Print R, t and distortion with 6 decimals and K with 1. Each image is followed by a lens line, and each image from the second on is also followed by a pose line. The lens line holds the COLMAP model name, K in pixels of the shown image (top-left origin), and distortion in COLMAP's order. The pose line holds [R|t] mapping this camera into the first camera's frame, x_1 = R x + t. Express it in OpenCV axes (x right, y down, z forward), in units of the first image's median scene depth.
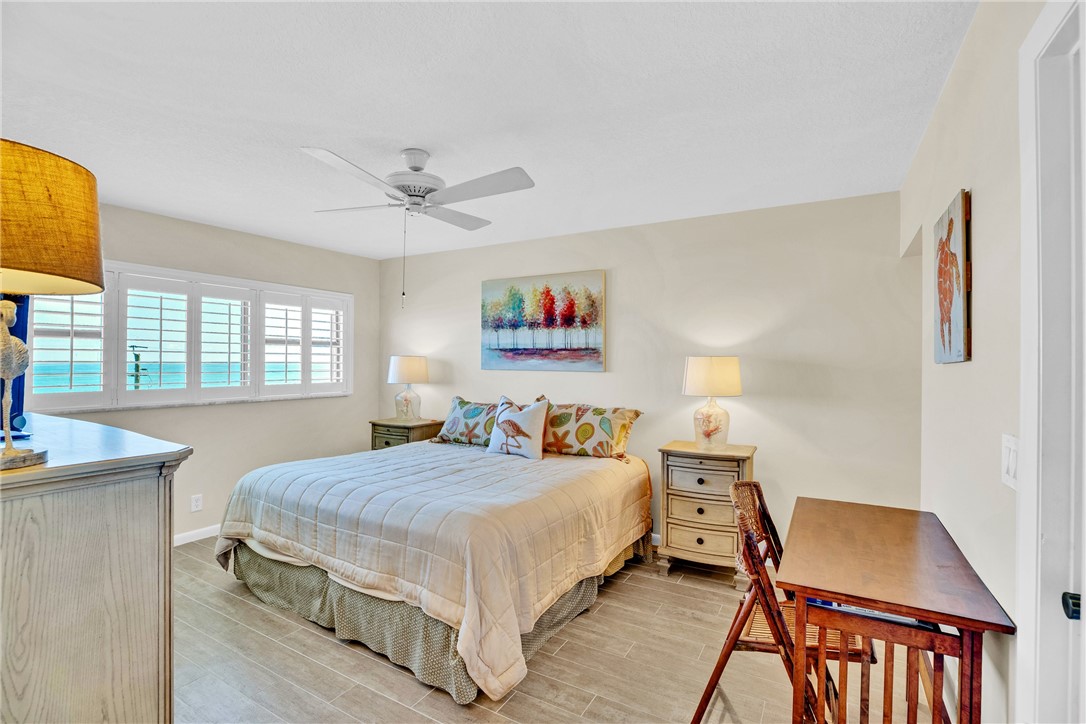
lens RADIAL K [[500.0, 0, 545.5], [0, 500.0, 361.5], [0, 0, 1]] dist [0.000395, 0.000216]
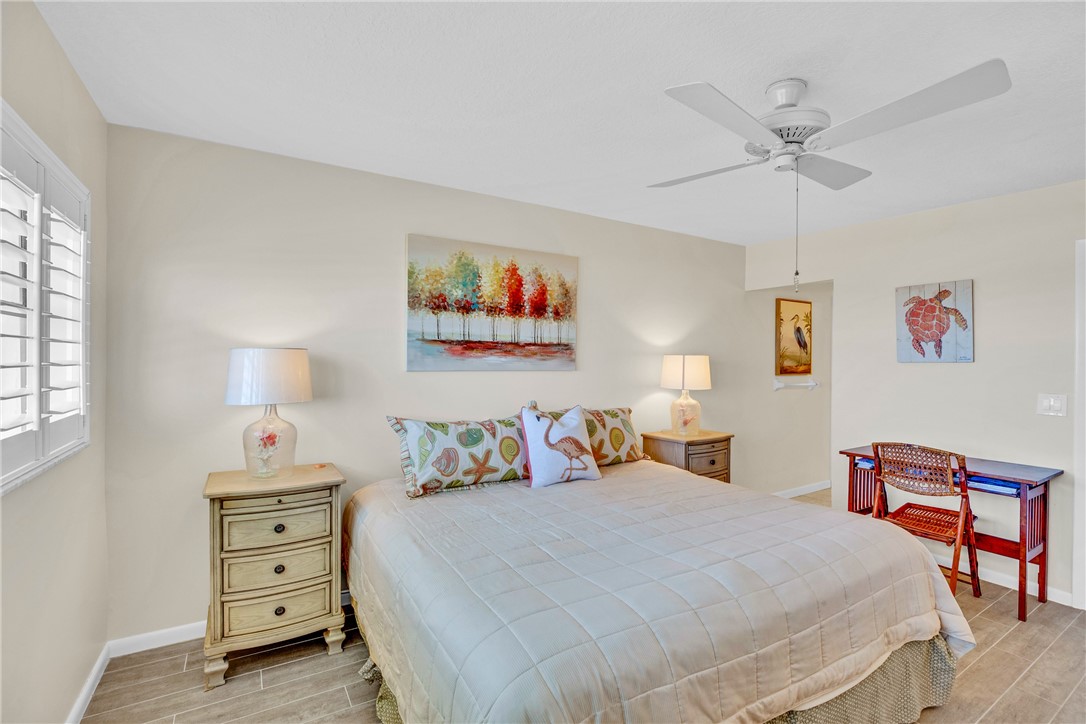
lens RADIAL K [[487.0, 0, 542.8], [0, 487.0, 365.9], [0, 0, 1]] dist [-0.002061, -0.000125]
pose [[0.480140, -0.014710, 0.877069, -0.637763], [-0.004845, 0.999800, 0.019421, -0.004036], [-0.877179, -0.013574, 0.479972, 0.587966]]
